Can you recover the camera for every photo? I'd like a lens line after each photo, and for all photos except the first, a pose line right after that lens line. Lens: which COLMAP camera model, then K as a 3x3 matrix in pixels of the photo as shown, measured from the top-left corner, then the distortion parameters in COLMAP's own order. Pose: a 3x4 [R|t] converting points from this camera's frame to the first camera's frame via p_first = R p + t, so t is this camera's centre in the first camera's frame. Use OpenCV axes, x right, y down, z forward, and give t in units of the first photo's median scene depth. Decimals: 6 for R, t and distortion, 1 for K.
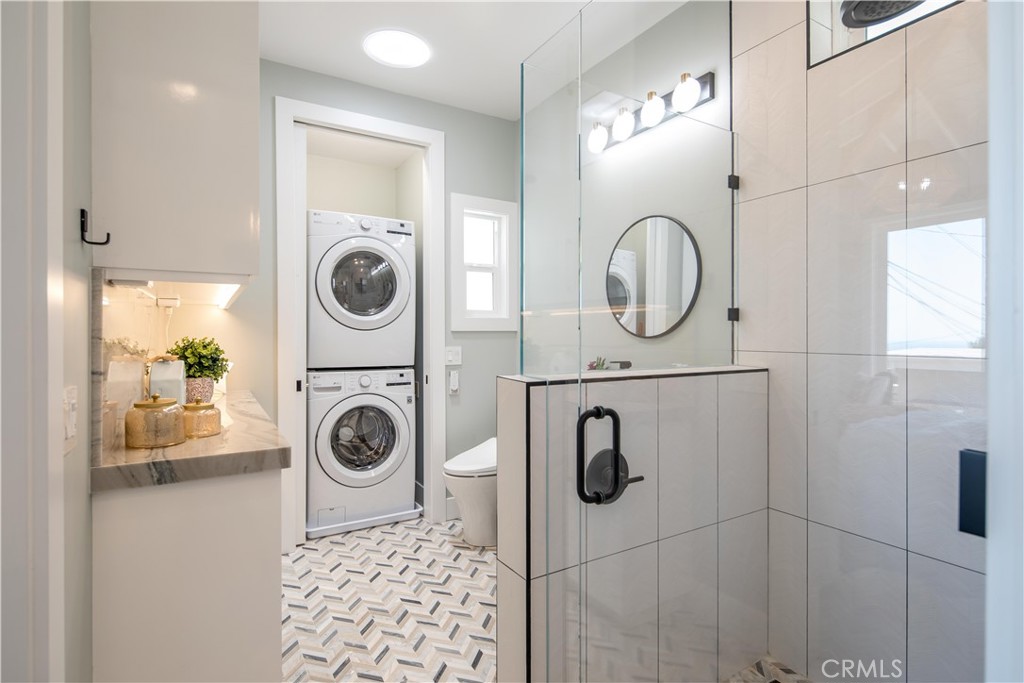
lens RADIAL K [[503.7, 0, 506.0], [0, 503.7, 336.3], [0, 0, 1]] dist [0.002296, -0.001247]
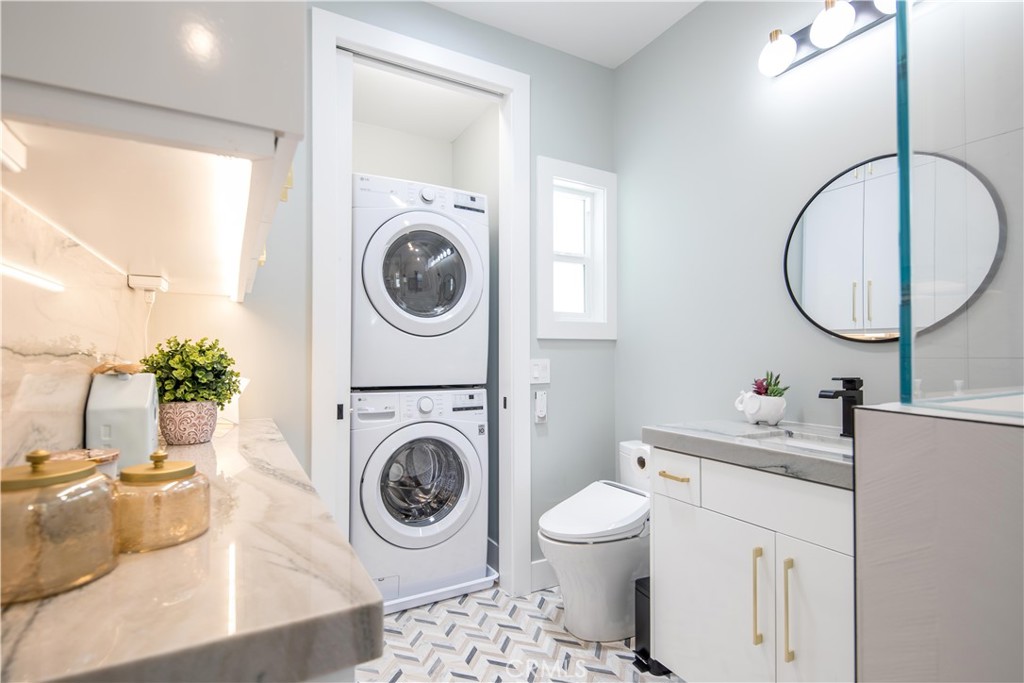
lens RADIAL K [[495.5, 0, 508.2], [0, 495.5, 347.4], [0, 0, 1]] dist [0.002047, 0.000022]
pose [[0.999647, 0.000710, -0.026549, -0.141721], [-0.001196, 0.999832, -0.018305, 0.017915], [0.026531, 0.018330, 0.999480, 0.276643]]
